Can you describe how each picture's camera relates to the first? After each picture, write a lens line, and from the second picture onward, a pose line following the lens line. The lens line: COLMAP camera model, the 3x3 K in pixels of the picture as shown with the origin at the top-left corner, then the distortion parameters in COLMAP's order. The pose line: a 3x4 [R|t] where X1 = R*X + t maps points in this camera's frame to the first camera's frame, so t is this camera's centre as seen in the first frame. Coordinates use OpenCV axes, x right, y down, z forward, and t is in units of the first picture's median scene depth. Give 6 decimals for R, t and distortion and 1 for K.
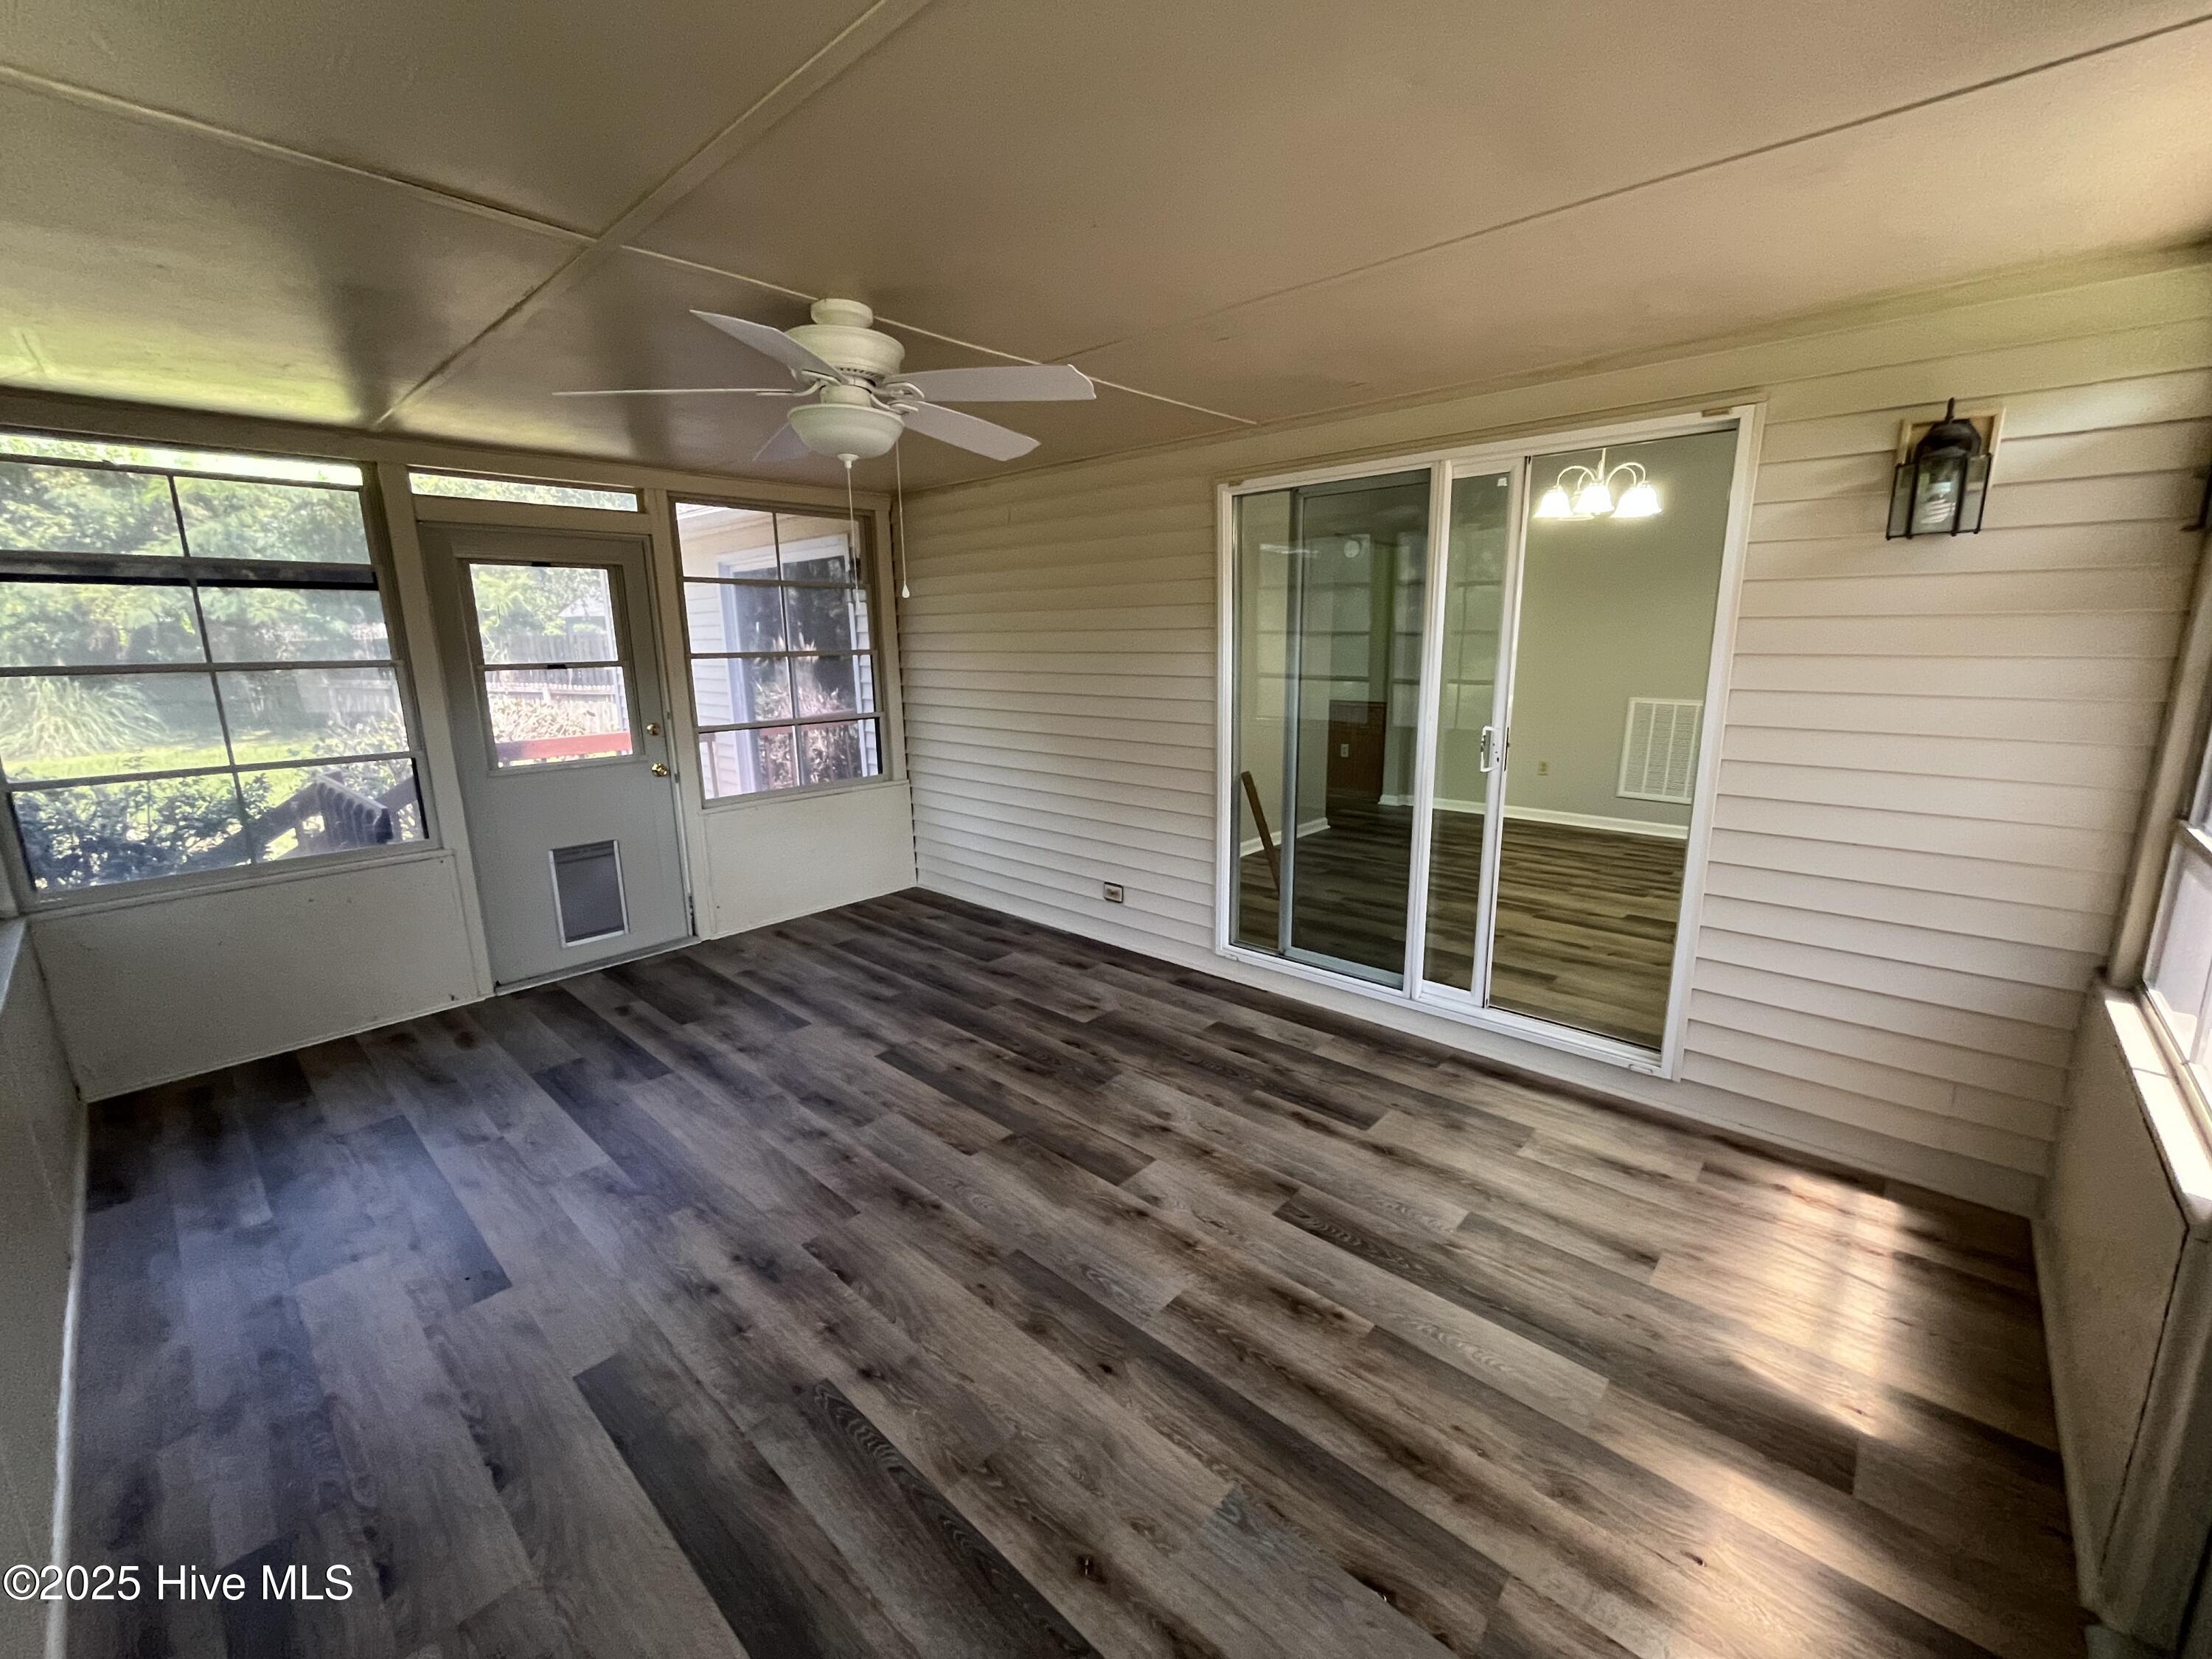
lens RADIAL K [[894.3, 0, 1107.3], [0, 894.3, 823.8], [0, 0, 1]] dist [0.000902, 0.001396]
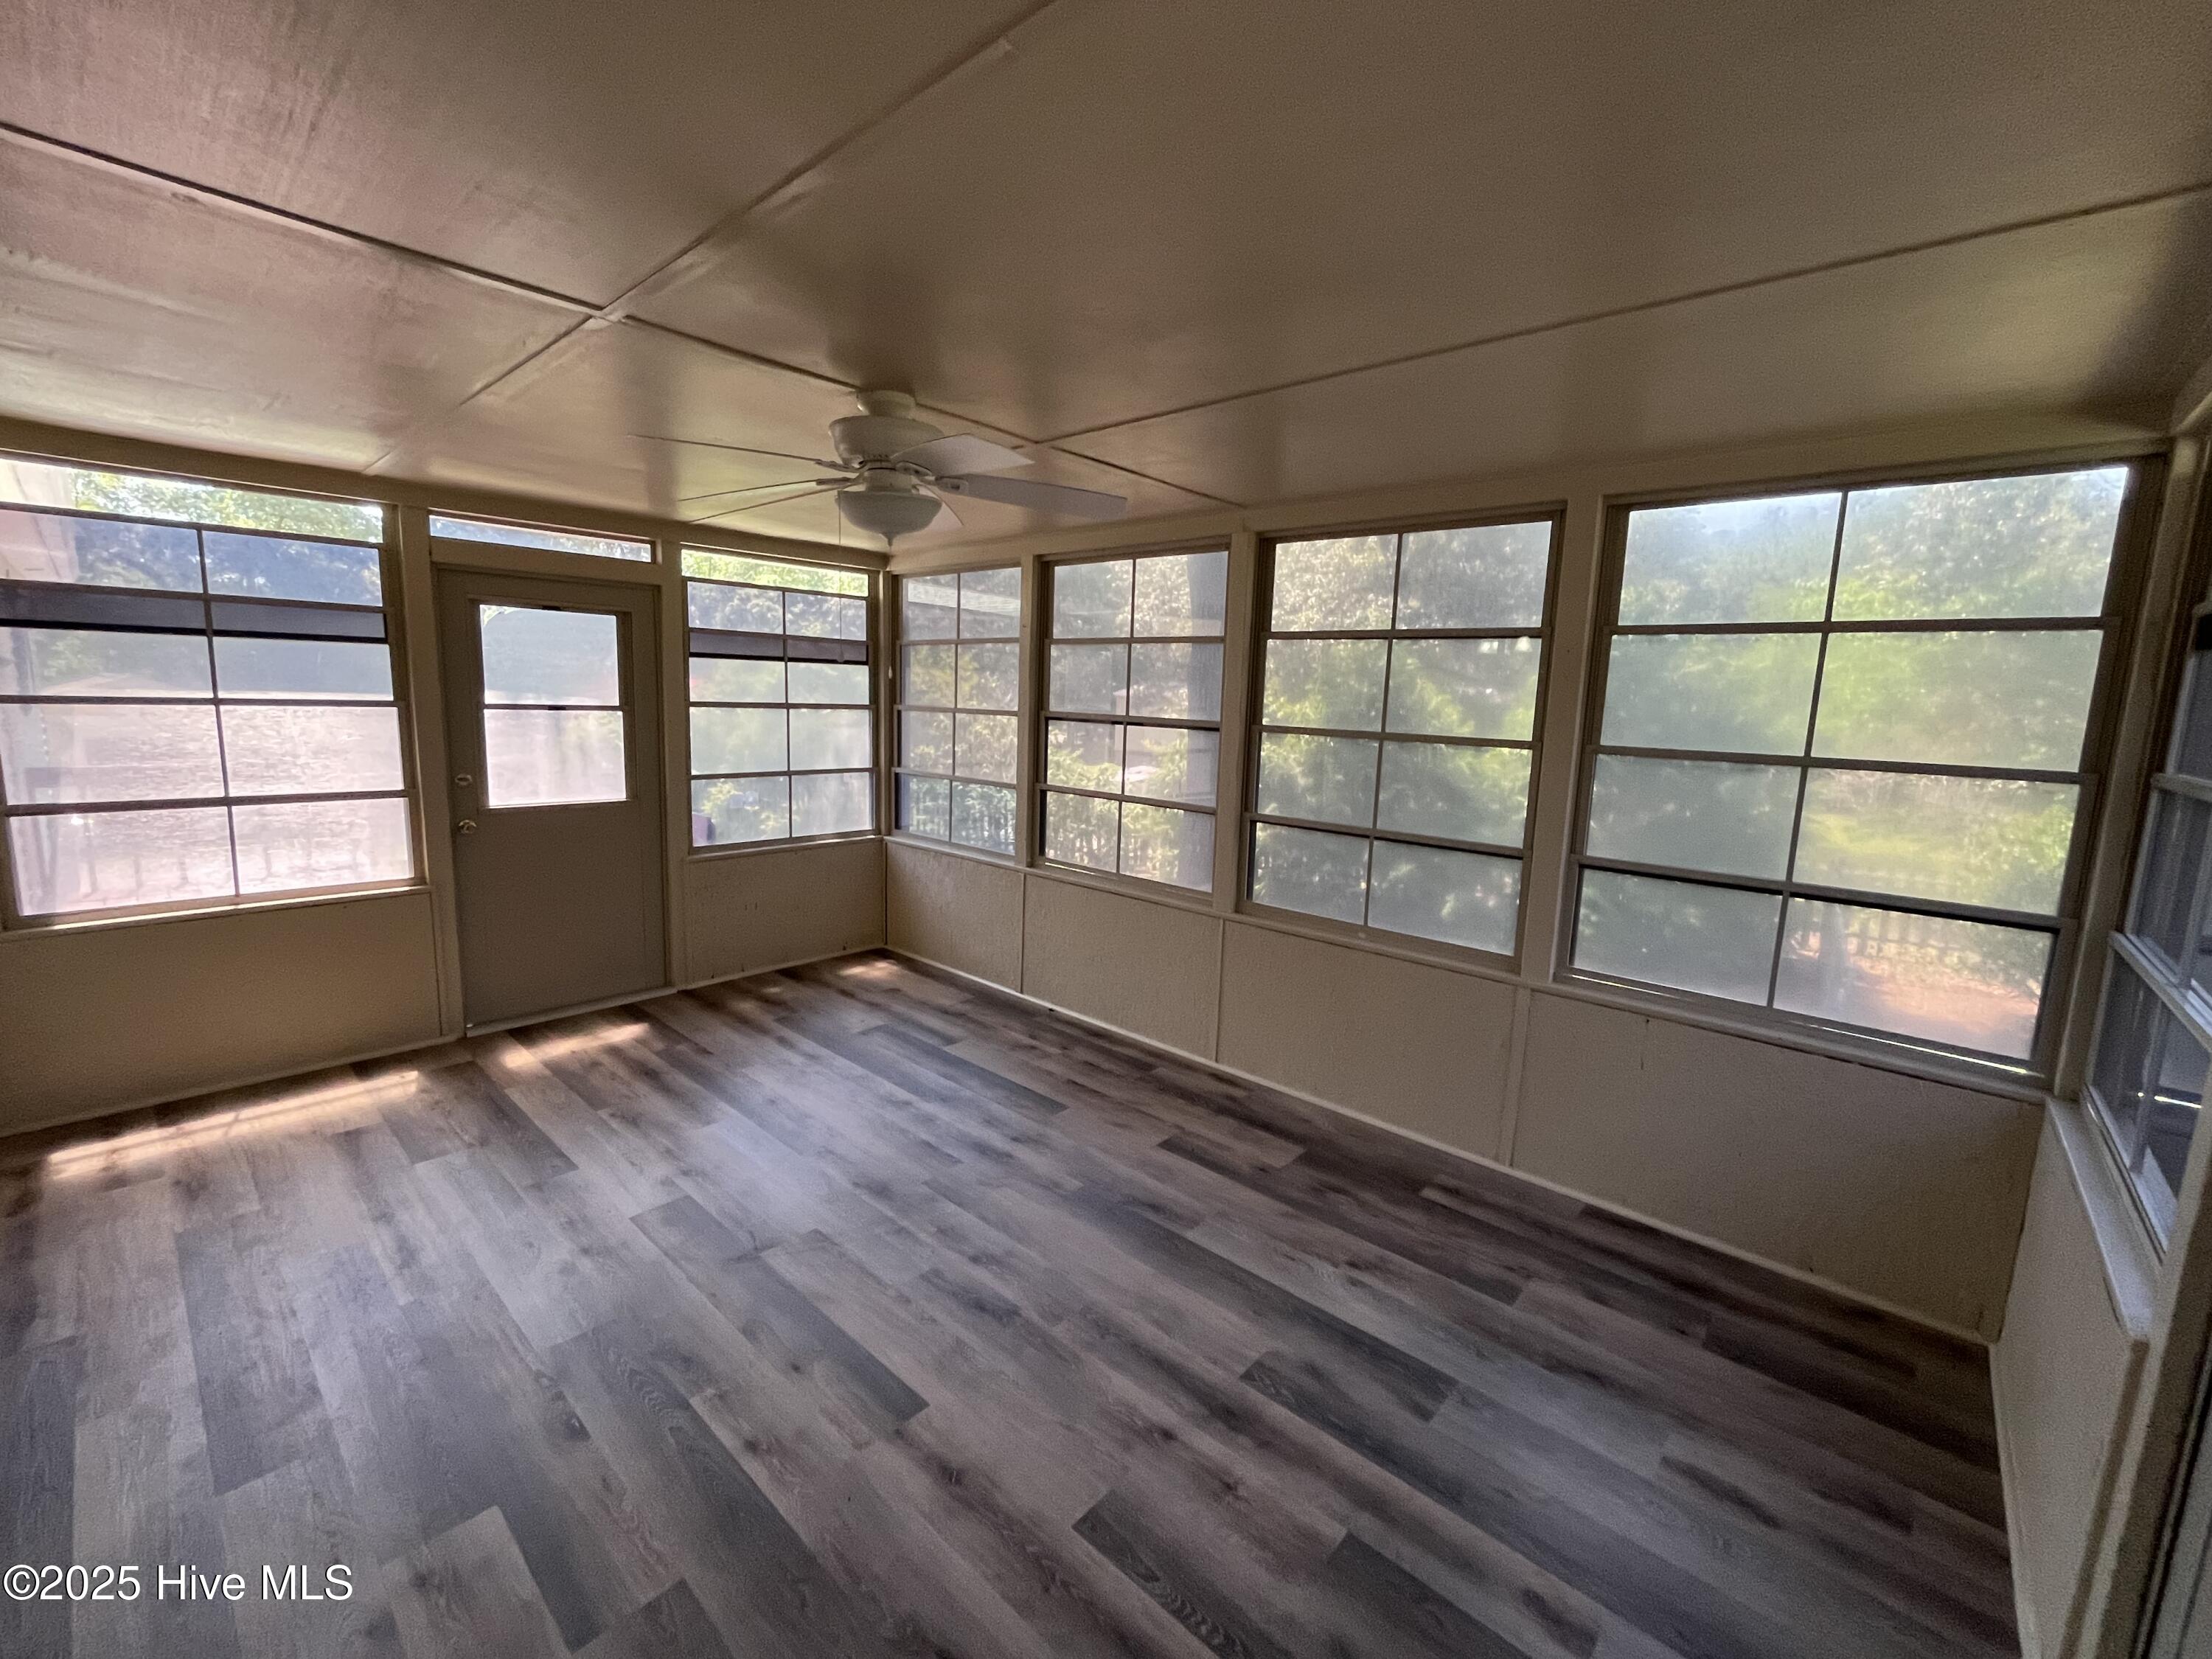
lens RADIAL K [[894.3, 0, 1107.9], [0, 894.3, 825.0], [0, 0, 1]] dist [0.000902, 0.001396]
pose [[-0.999826, -0.014167, -0.012168, -0.482786], [-0.017525, 0.936912, 0.349126, -0.410063], [0.006454, 0.349279, -0.936997, 1.872799]]
